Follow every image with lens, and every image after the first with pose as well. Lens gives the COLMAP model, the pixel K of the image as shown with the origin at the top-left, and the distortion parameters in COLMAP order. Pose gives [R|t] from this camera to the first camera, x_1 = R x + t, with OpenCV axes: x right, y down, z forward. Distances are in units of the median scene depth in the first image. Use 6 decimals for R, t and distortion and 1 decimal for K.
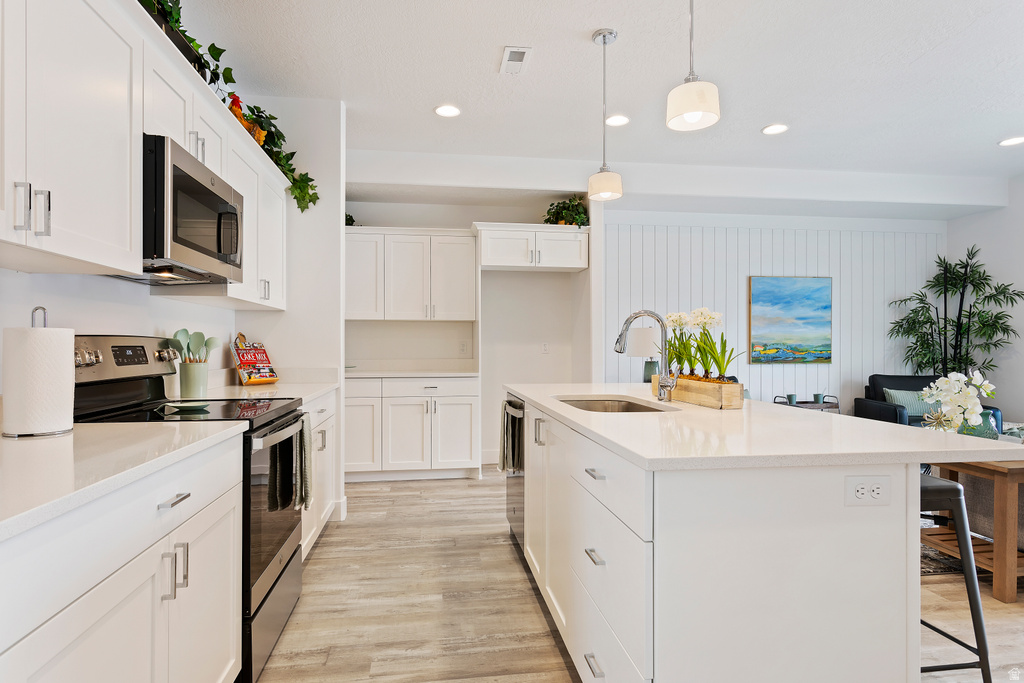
lens RADIAL K [[560.4, 0, 507.8], [0, 560.4, 344.7], [0, 0, 1]] dist [-0.002210, 0.000871]
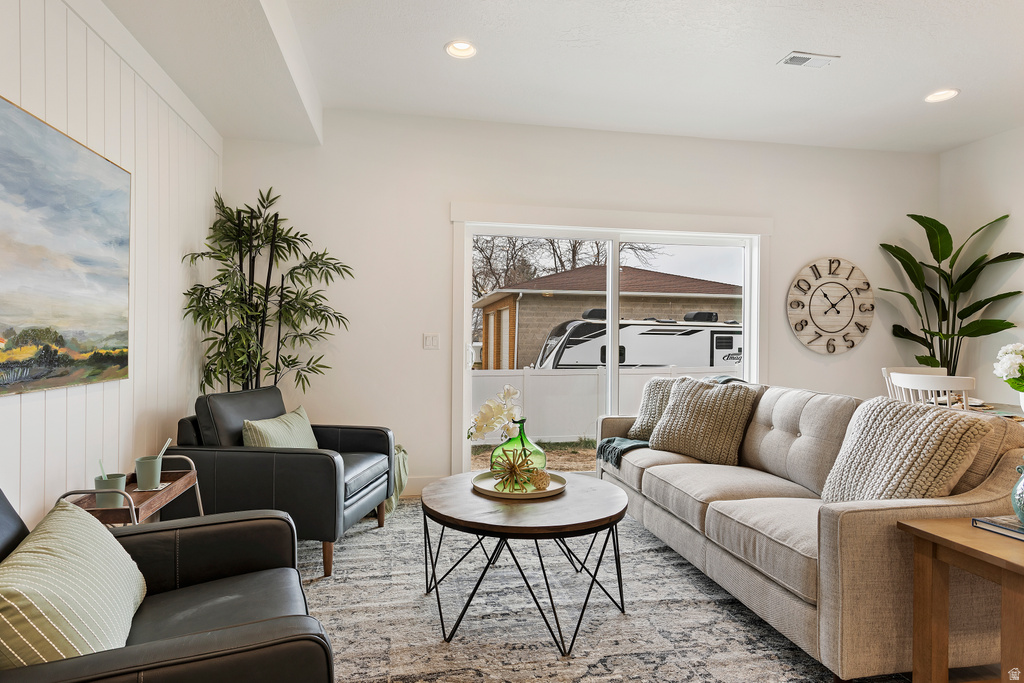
lens RADIAL K [[560.4, 0, 507.8], [0, 560.4, 344.7], [0, 0, 1]] dist [-0.002210, 0.000871]
pose [[-0.039196, -0.008438, 0.999196, 0.155100], [-0.010228, 0.999915, 0.008042, 0.002316], [-0.999179, -0.009904, -0.039279, 0.778900]]
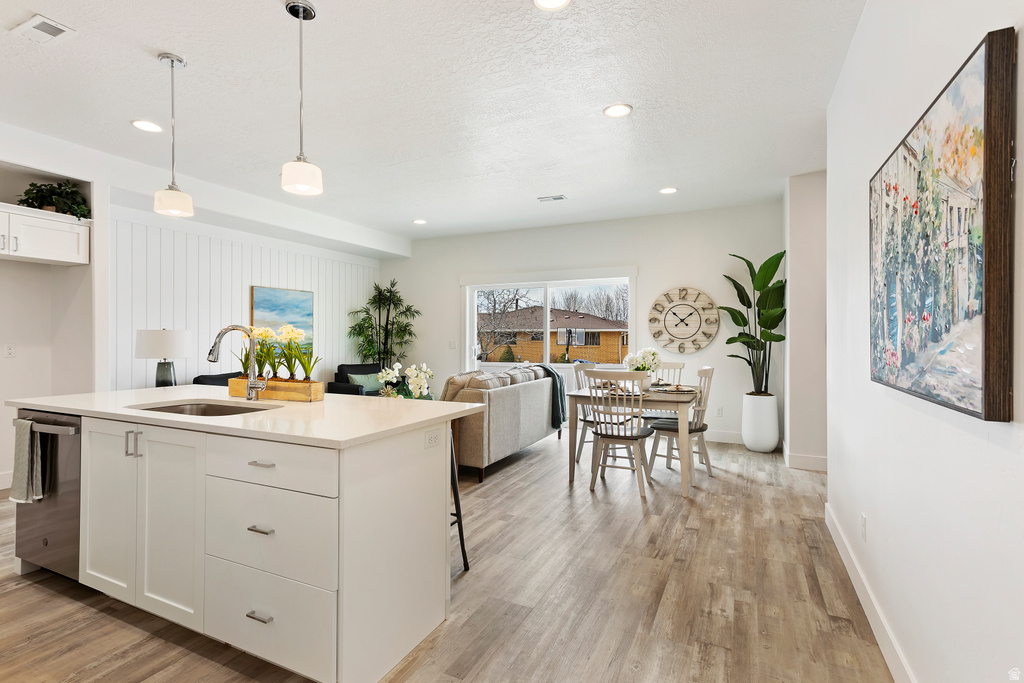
lens RADIAL K [[486.7, 0, 503.1], [0, 486.7, 341.4], [0, 0, 1]] dist [0.021736, -0.000199]
pose [[0.562564, -0.005995, 0.826732, -0.130875], [-0.003008, 0.999952, 0.009298, -0.017425], [-0.826748, -0.007718, 0.562519, -0.021639]]
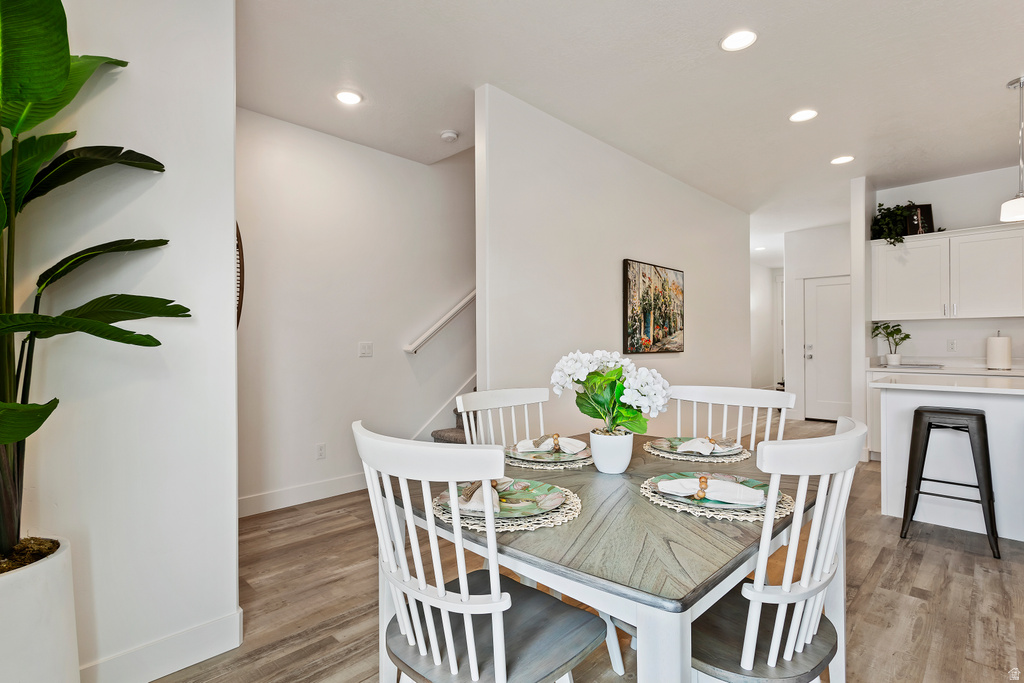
lens RADIAL K [[494.0, 0, 512.0], [0, 494.0, 341.5], [0, 0, 1]] dist [0.000202, -0.000420]
pose [[-0.778412, 0.002560, -0.627748, 0.911856], [0.002584, 0.999996, 0.000873, -0.006781], [0.627748, -0.000942, -0.778416, 0.427210]]
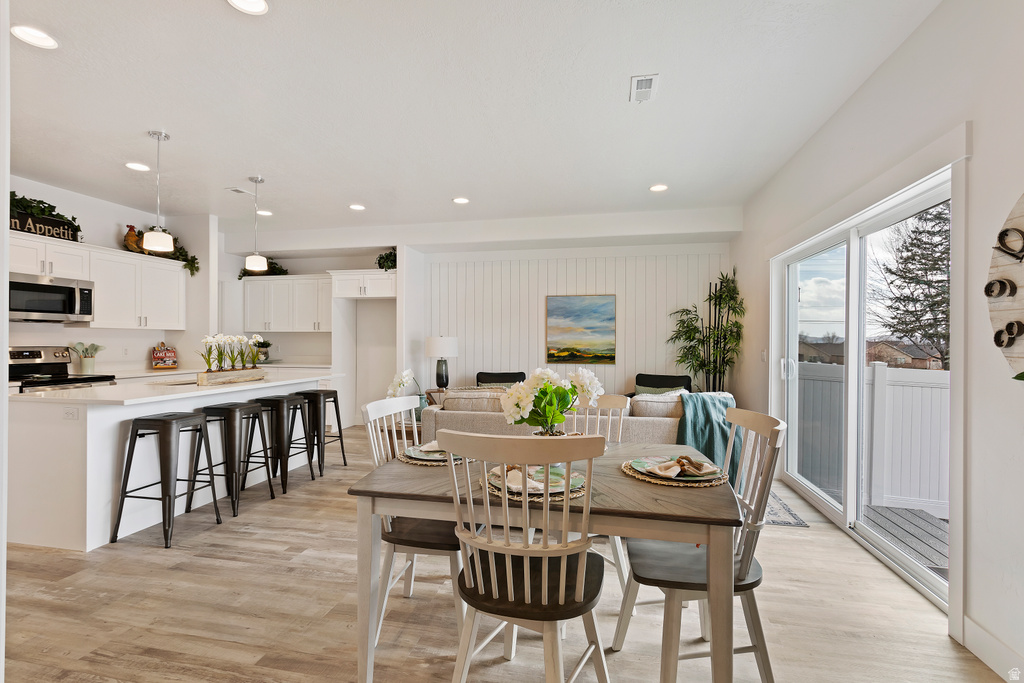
lens RADIAL K [[486.7, 0, 503.1], [0, 486.7, 341.4], [0, 0, 1]] dist [0.021736, -0.000199]
pose [[0.933828, 0.003830, -0.357702, 0.777915], [-0.003459, 0.999993, 0.001679, -0.019202], [0.357705, -0.000330, 0.933834, -0.100953]]
